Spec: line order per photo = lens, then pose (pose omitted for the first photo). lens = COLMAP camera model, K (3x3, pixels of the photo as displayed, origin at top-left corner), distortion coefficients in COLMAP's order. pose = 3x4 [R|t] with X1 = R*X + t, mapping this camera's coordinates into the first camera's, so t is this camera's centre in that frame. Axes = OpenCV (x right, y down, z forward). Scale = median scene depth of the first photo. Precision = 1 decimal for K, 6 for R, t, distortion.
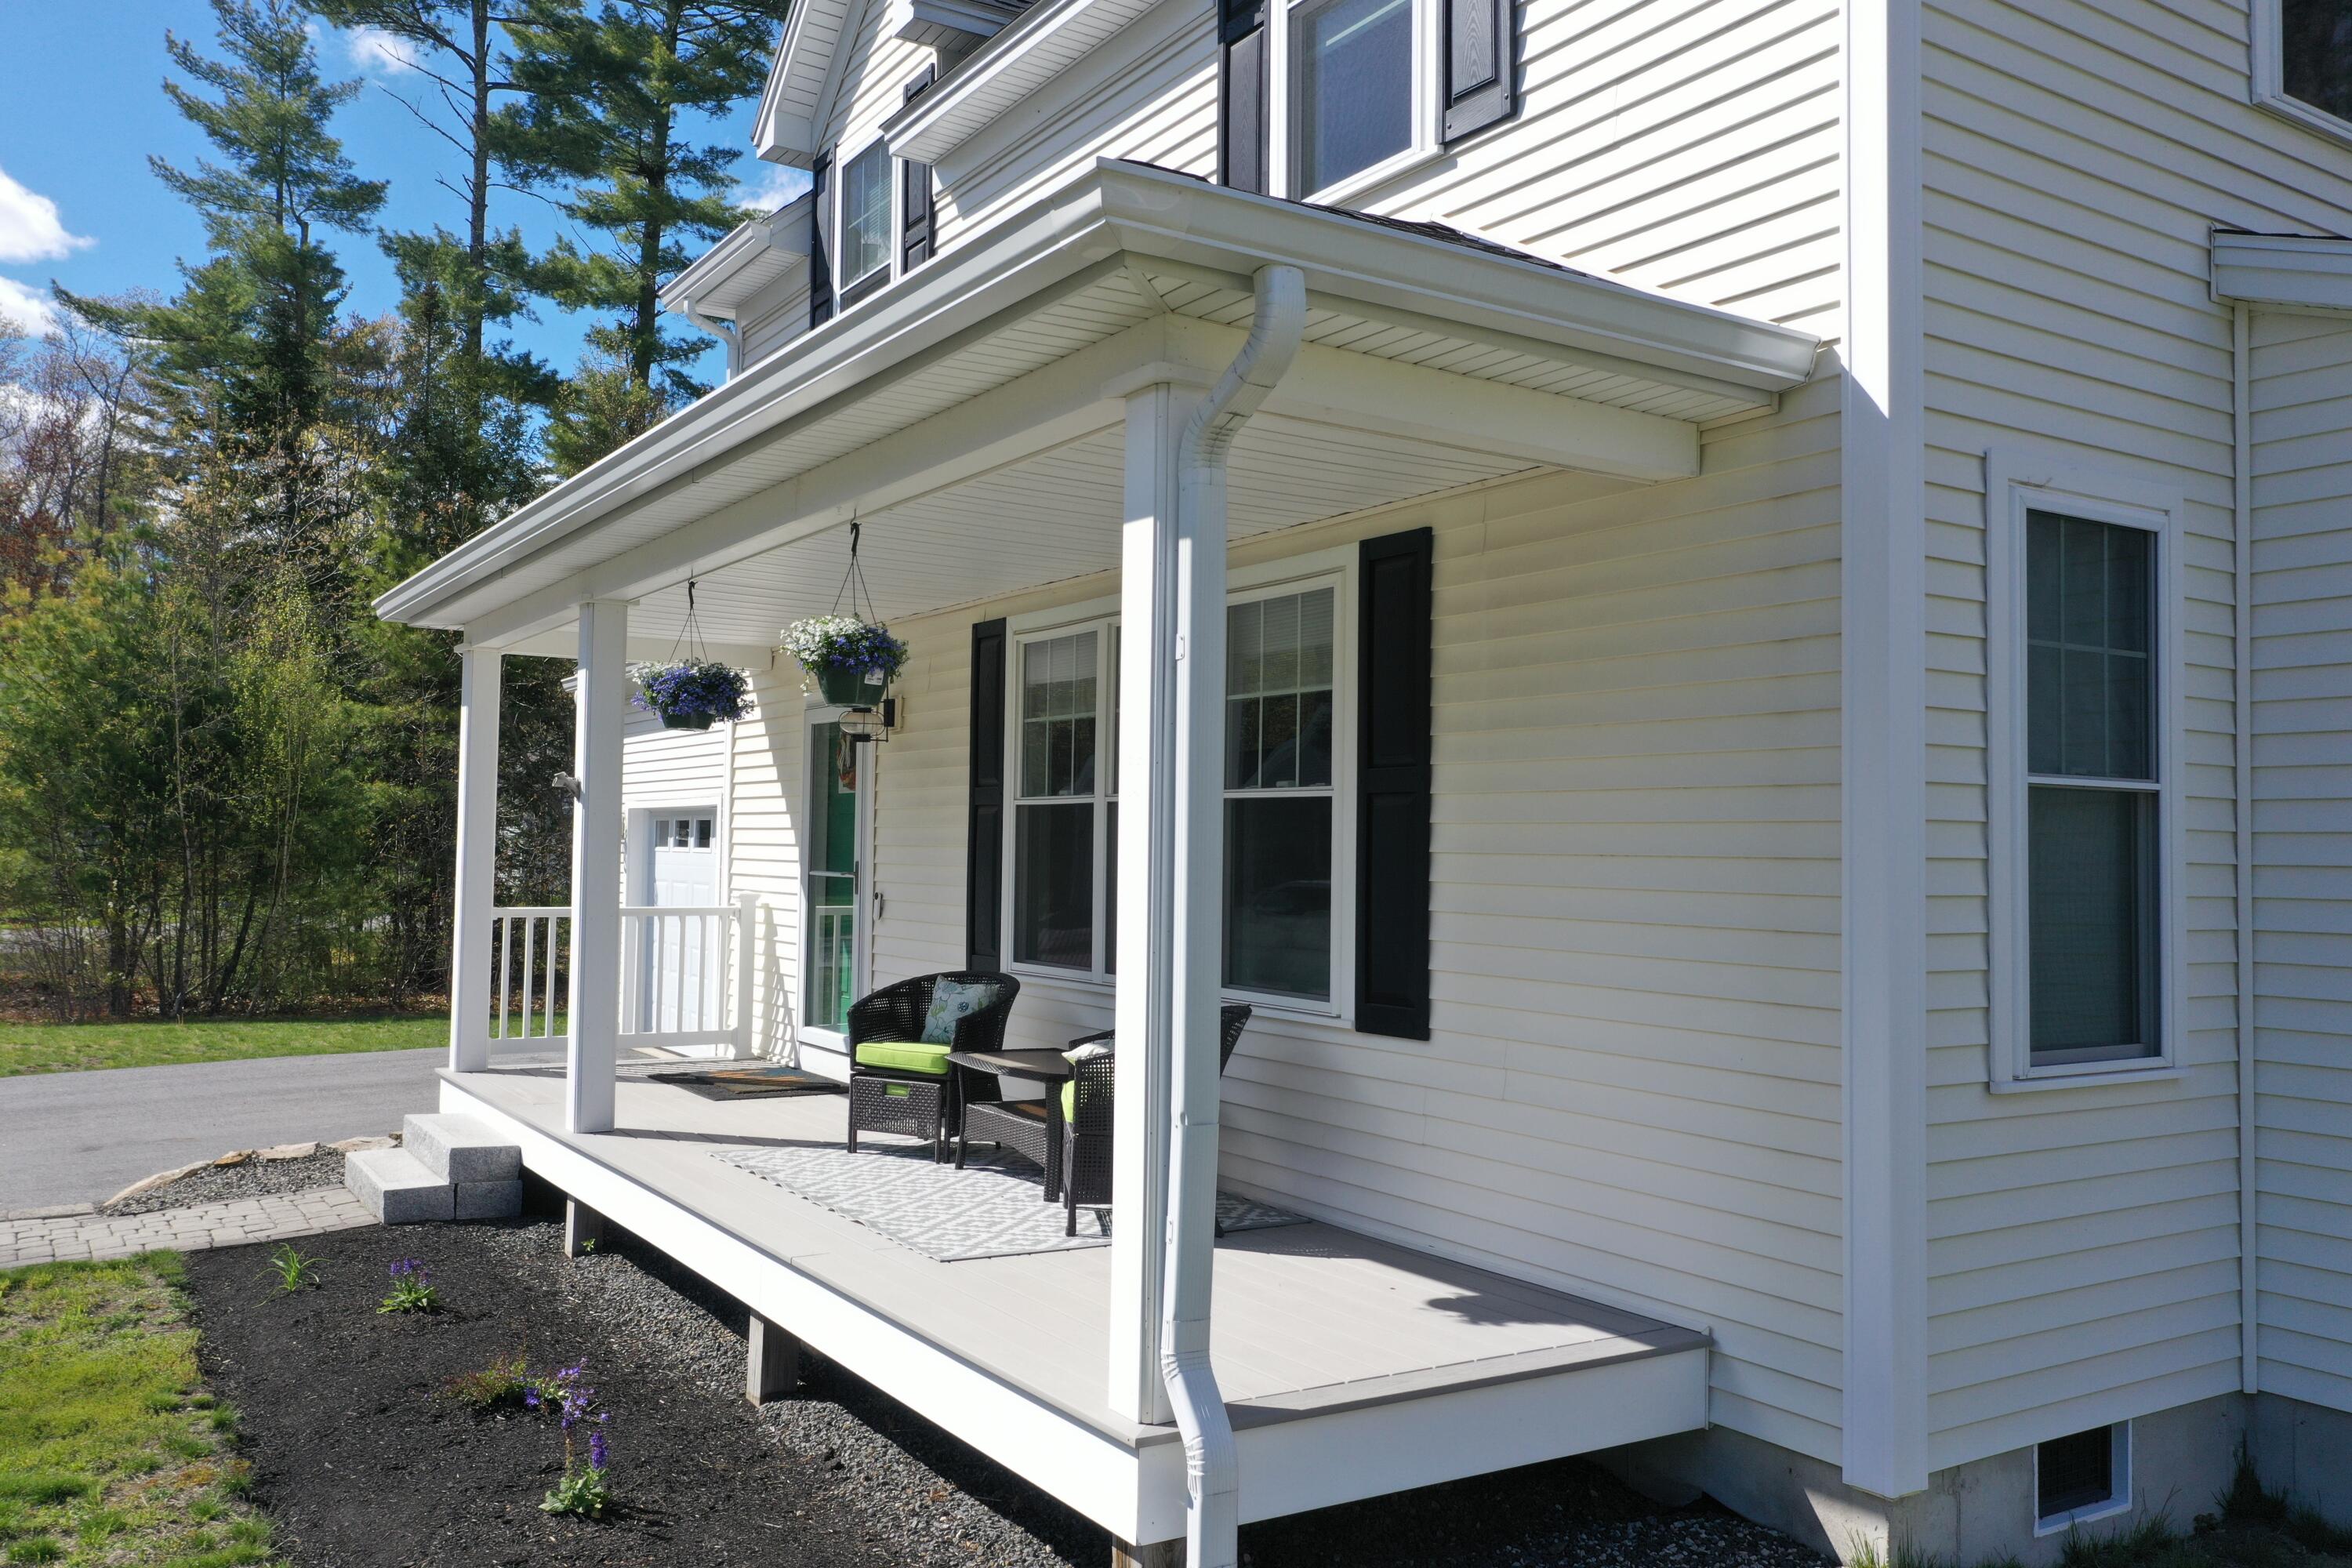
lens RADIAL K [[1855.2, 0, 1174.3], [0, 1855.2, 779.9], [0, 0, 1]] dist [-0.000700, 0.007304]
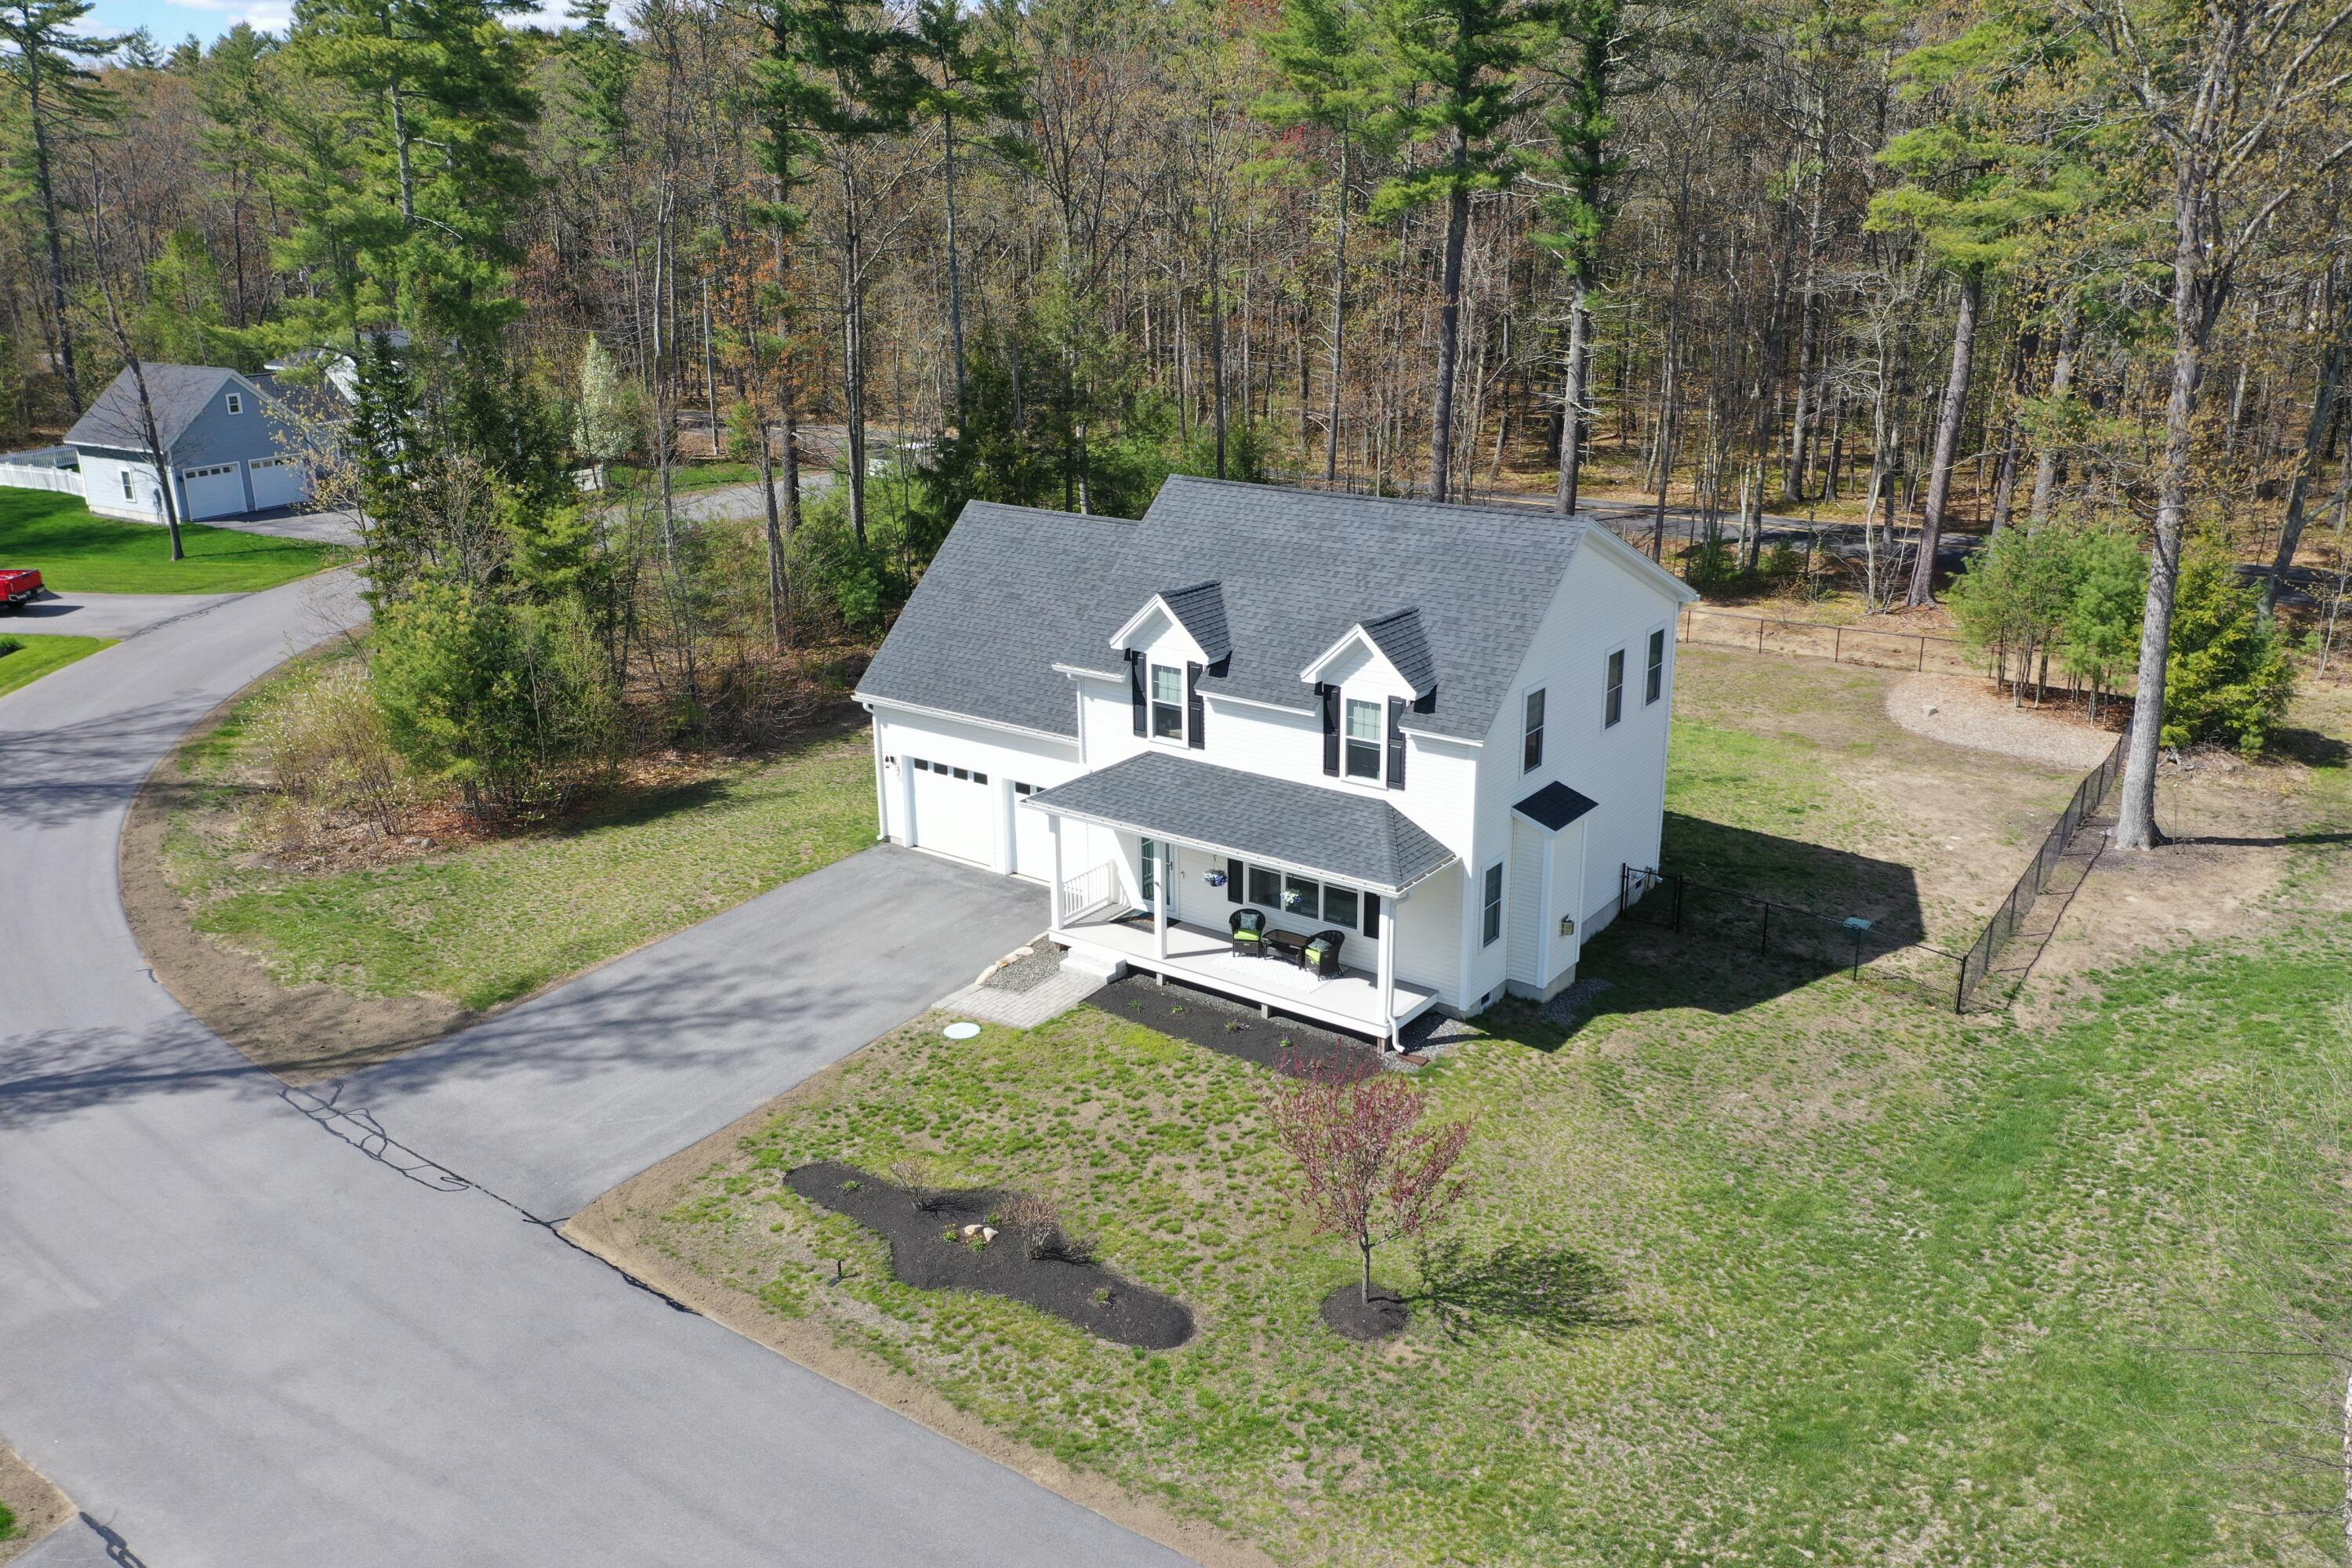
lens RADIAL K [[1855.2, 0, 1179.3], [0, 1855.2, 769.4], [0, 0, 1]] dist [-0.000700, 0.007304]
pose [[0.931736, -0.134388, 0.337354, -2.058741], [0.011551, 0.939500, 0.342354, -2.072759], [-0.362952, -0.315086, 0.876919, -3.222112]]
